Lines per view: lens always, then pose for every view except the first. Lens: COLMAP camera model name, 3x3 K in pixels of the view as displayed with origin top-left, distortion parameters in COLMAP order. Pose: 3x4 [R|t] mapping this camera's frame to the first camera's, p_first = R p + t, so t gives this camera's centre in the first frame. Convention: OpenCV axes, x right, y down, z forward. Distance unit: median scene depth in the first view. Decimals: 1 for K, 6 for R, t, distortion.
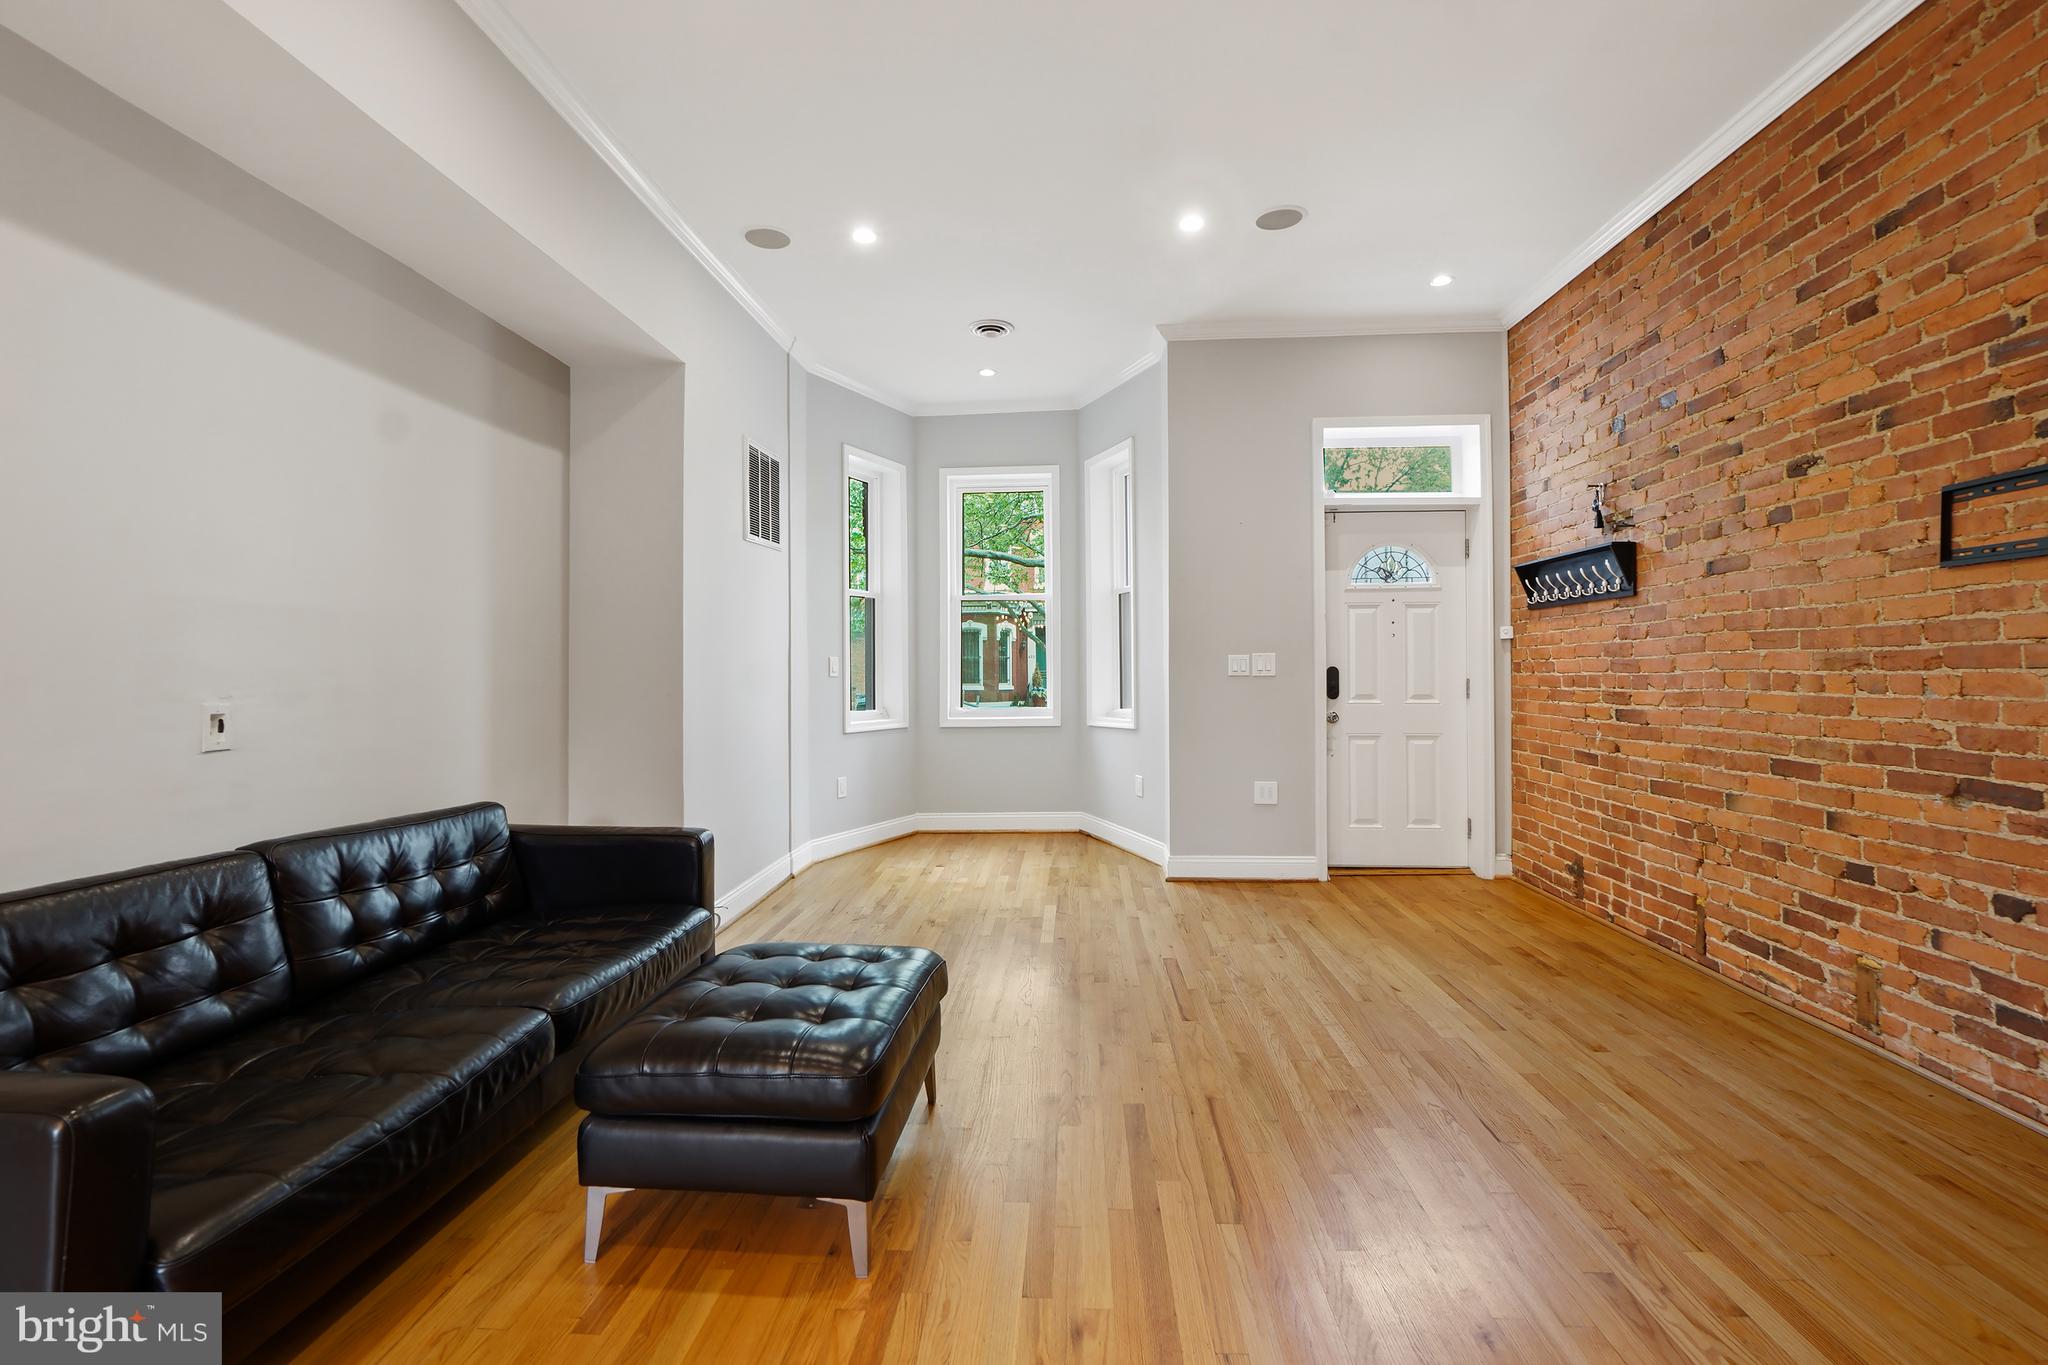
lens RADIAL K [[904.5, 0, 1025.4], [0, 904.5, 660.6], [0, 0, 1]] dist [-0.002123, -0.002542]
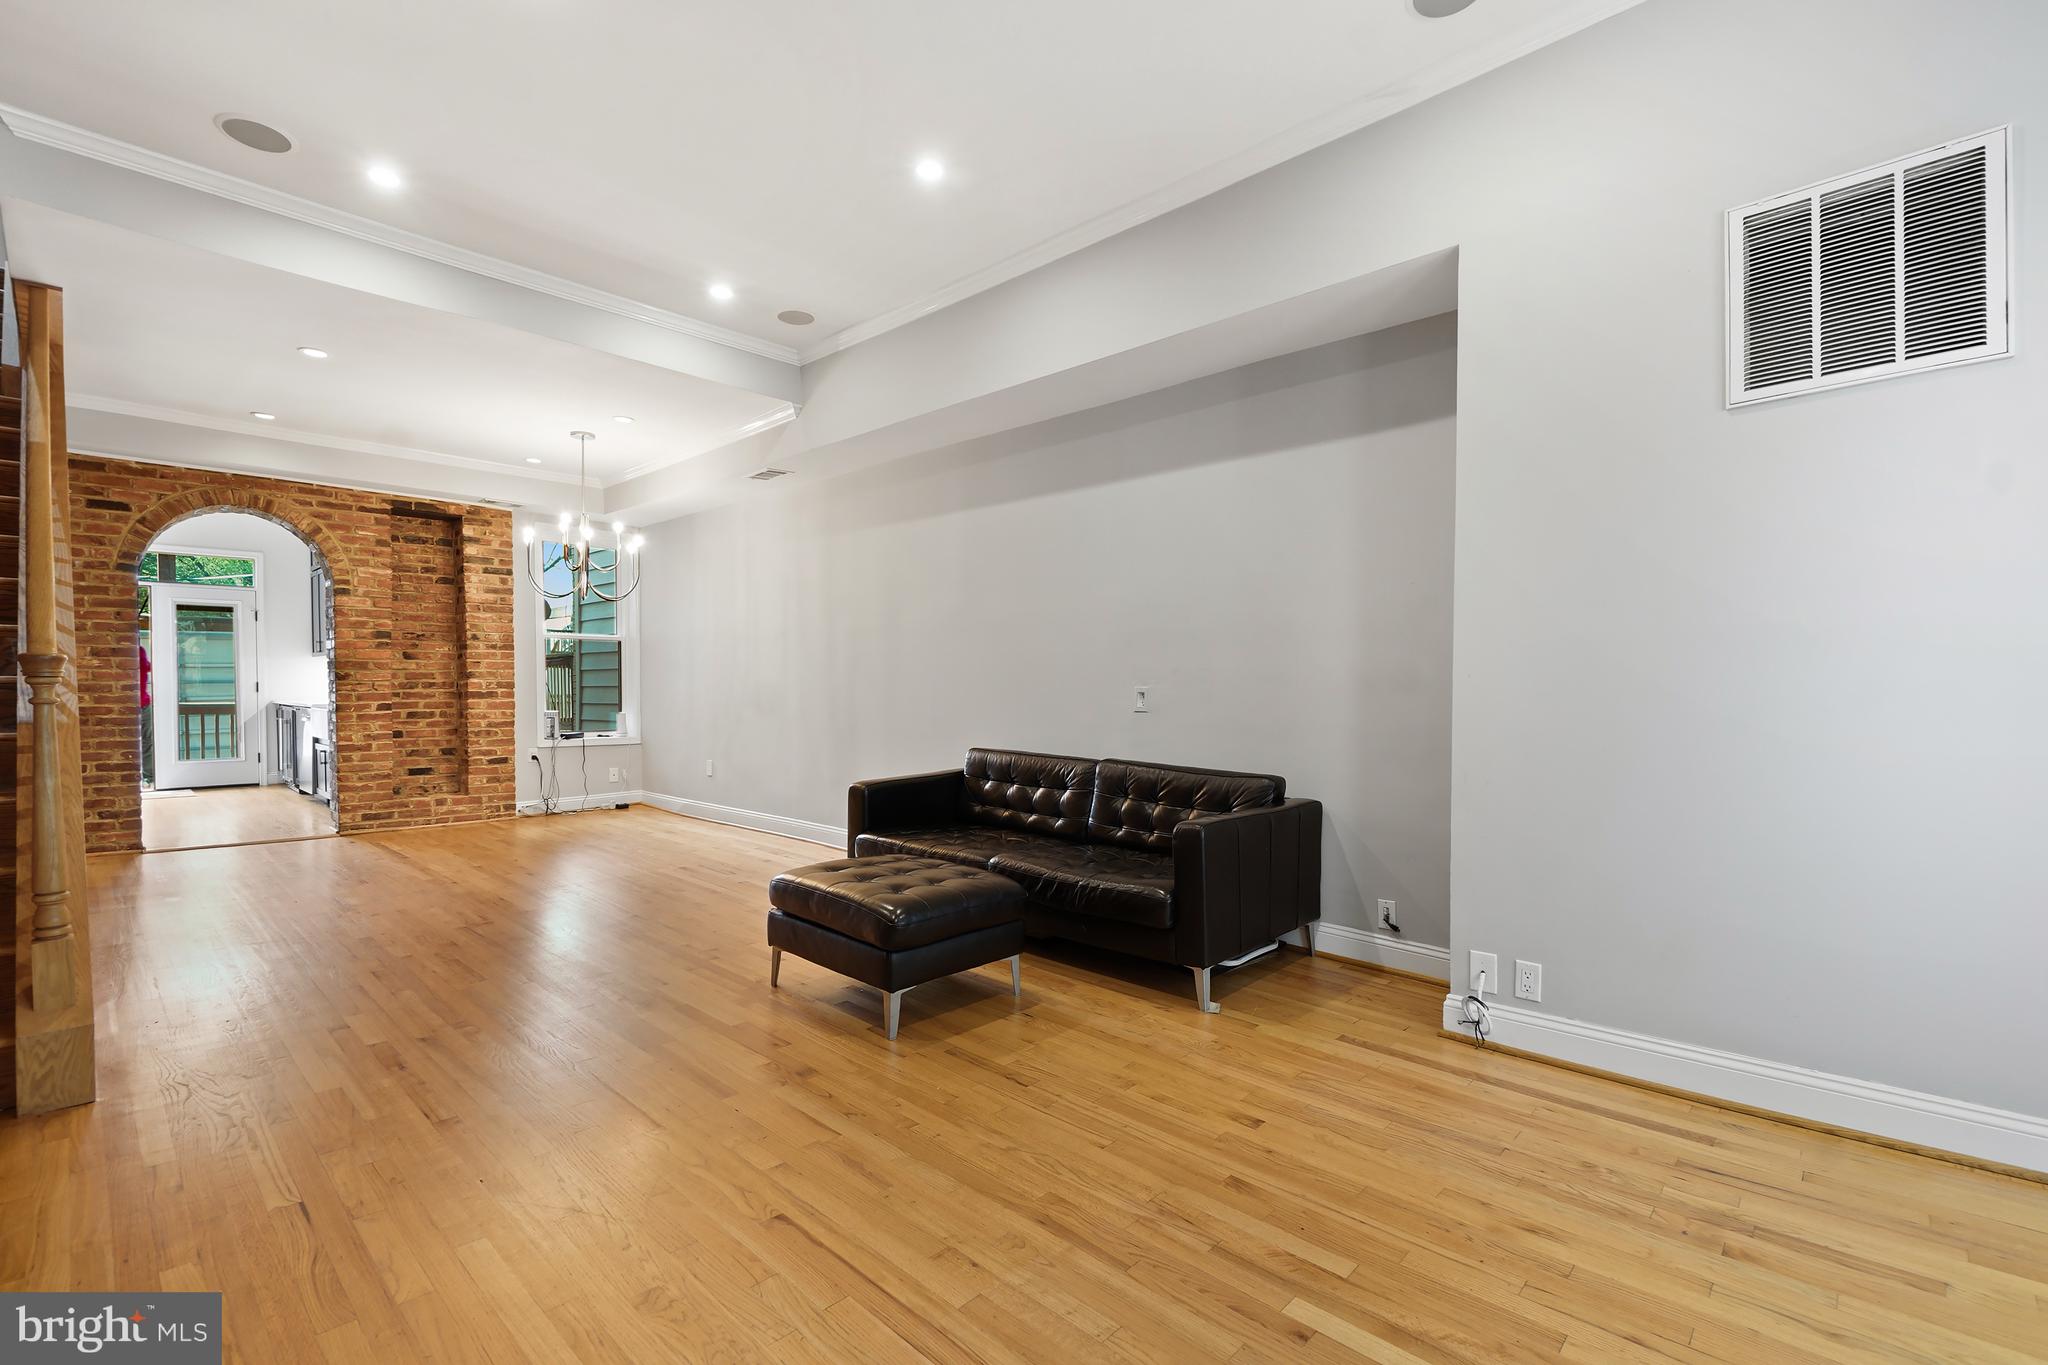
lens RADIAL K [[904.5, 0, 1030.7], [0, 904.5, 704.2], [0, 0, 1]] dist [-0.002123, -0.002542]
pose [[-0.641531, 0.019276, -0.766855, 0.418439], [0.011085, 0.999813, 0.015858, 0.030631], [0.767017, 0.001673, -0.641625, 1.196778]]
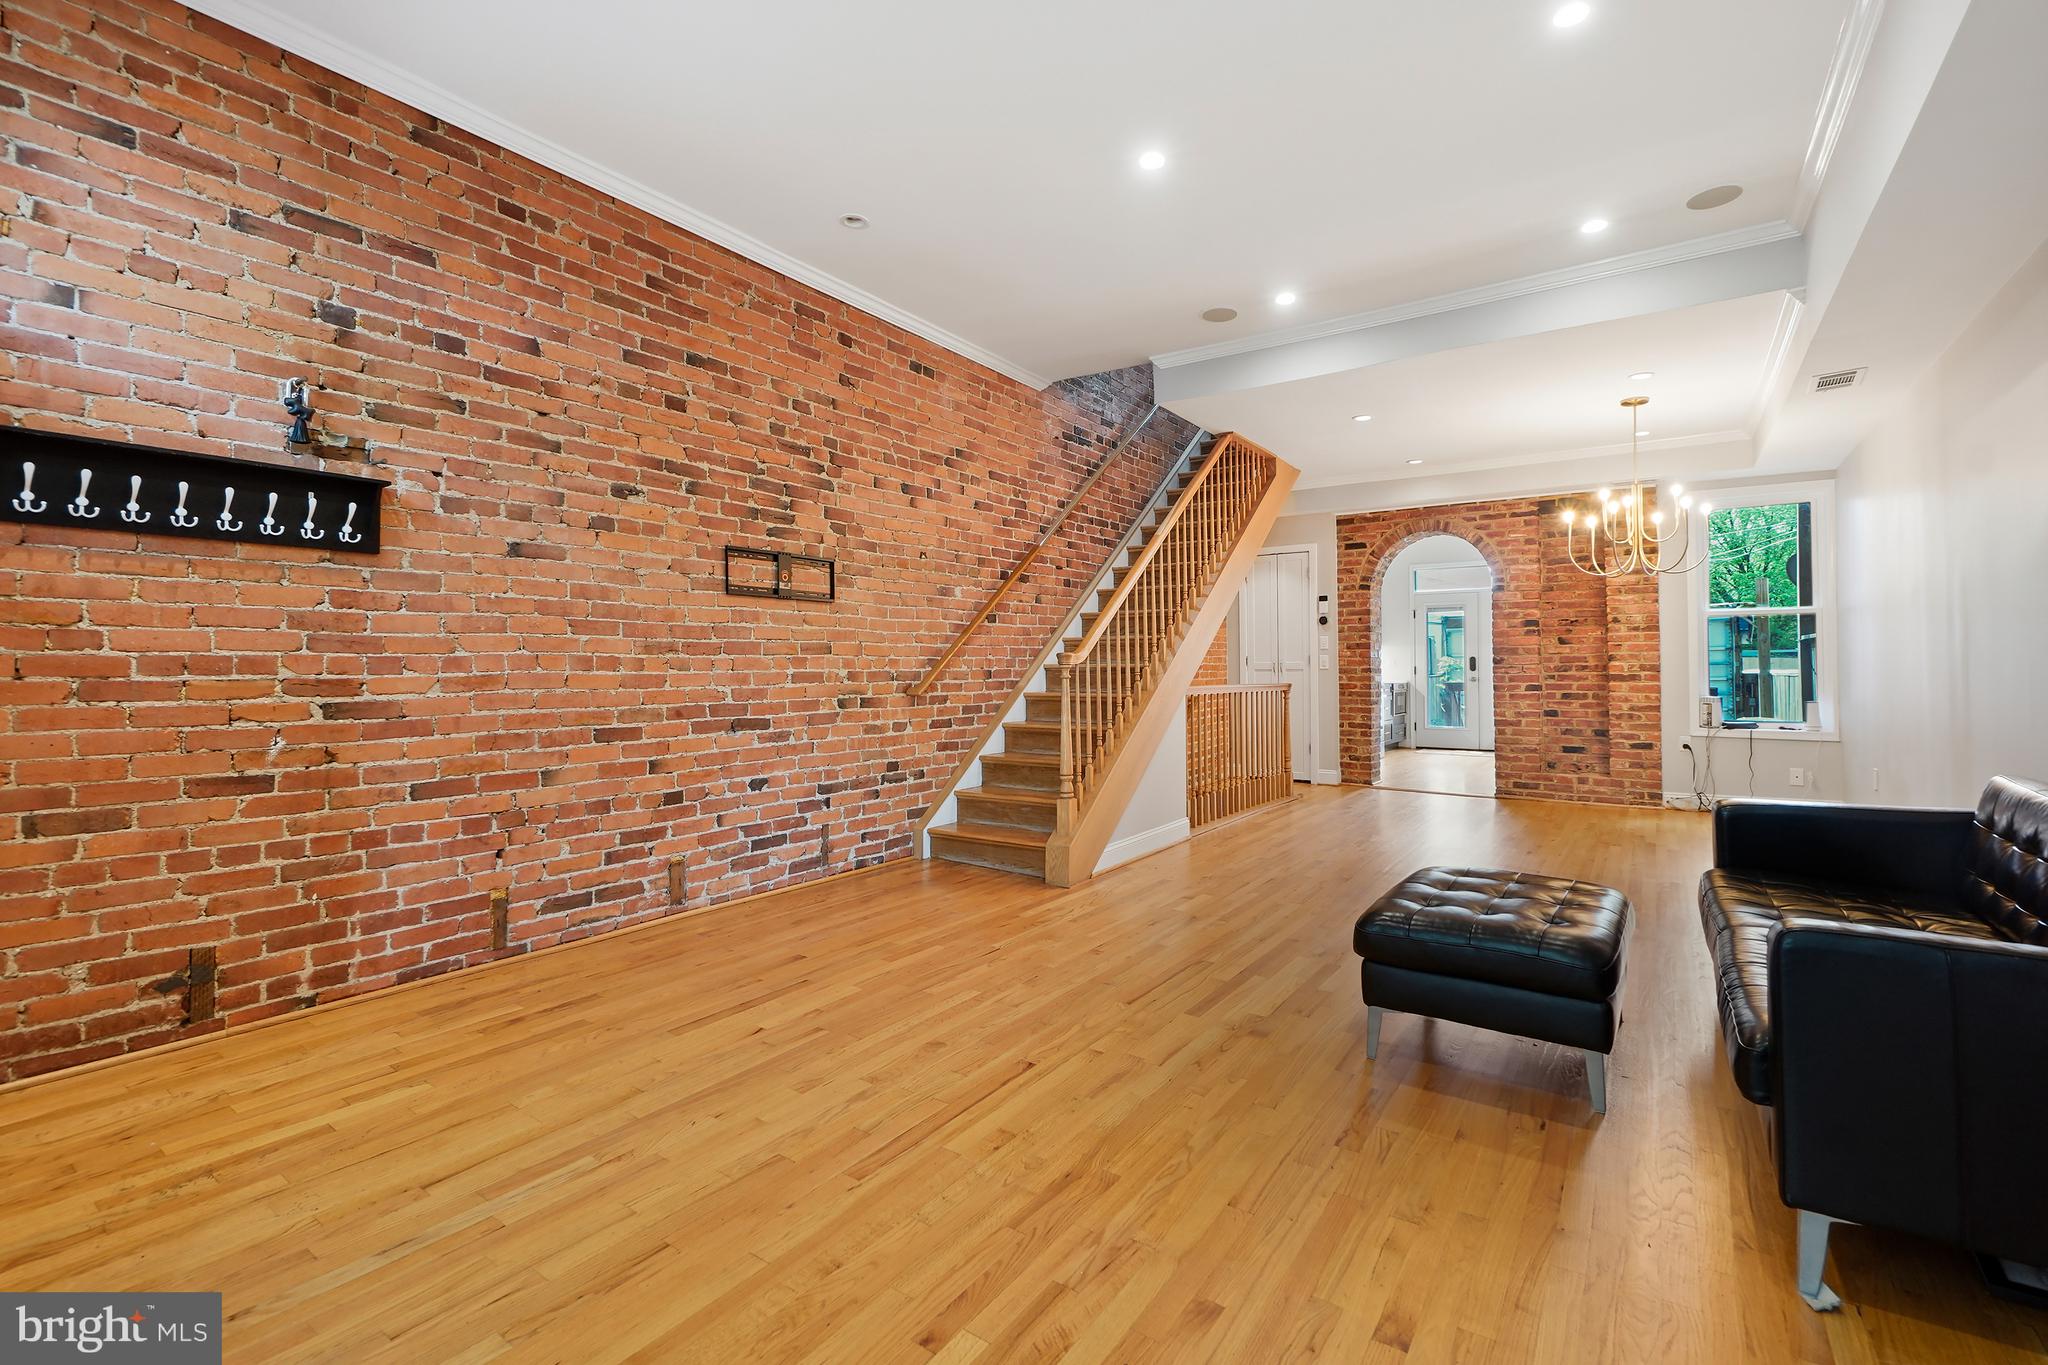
lens RADIAL K [[904.5, 0, 1024.8], [0, 904.5, 645.4], [0, 0, 1]] dist [-0.002123, -0.002542]
pose [[-0.852667, 0.019428, 0.522094, -0.202411], [-0.001219, 0.999232, -0.039173, 0.035927], [-0.522454, -0.034038, -0.851988, 1.349933]]
